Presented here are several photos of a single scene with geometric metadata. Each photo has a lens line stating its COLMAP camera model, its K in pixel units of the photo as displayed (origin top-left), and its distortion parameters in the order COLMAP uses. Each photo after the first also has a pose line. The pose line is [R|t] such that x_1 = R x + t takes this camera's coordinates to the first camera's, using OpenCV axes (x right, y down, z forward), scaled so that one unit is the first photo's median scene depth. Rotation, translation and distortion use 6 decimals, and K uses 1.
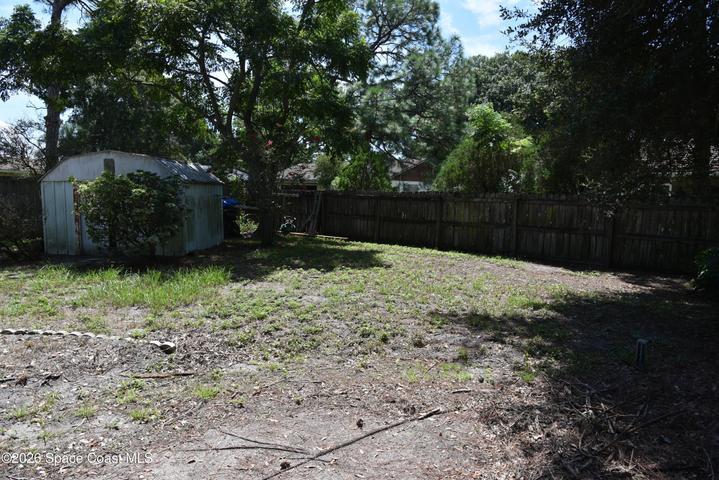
lens RADIAL K [[489.6, 0, 359.6], [0, 489.6, 239.3], [0, 0, 1]] dist [-0.036334, 0.011689]
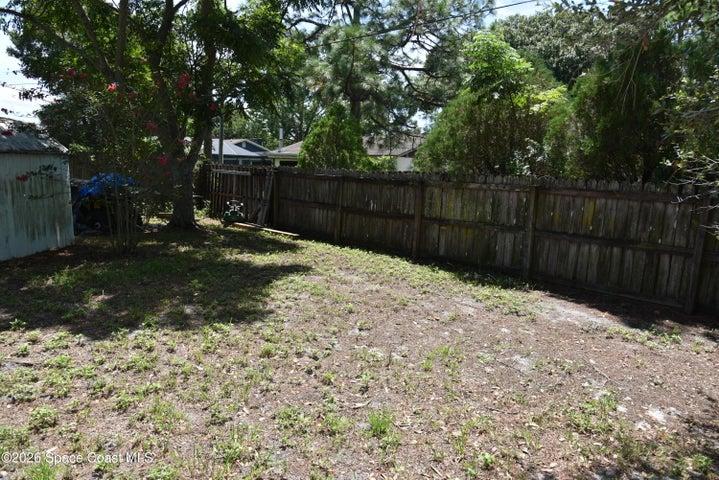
lens RADIAL K [[489.6, 0, 359.4], [0, 489.6, 240.6], [0, 0, 1]] dist [-0.036334, 0.011689]
pose [[0.997042, 0.027764, -0.071670, 0.140033], [-0.024291, 0.998509, 0.048890, -0.037335], [0.072920, -0.047005, 0.996229, 0.352910]]
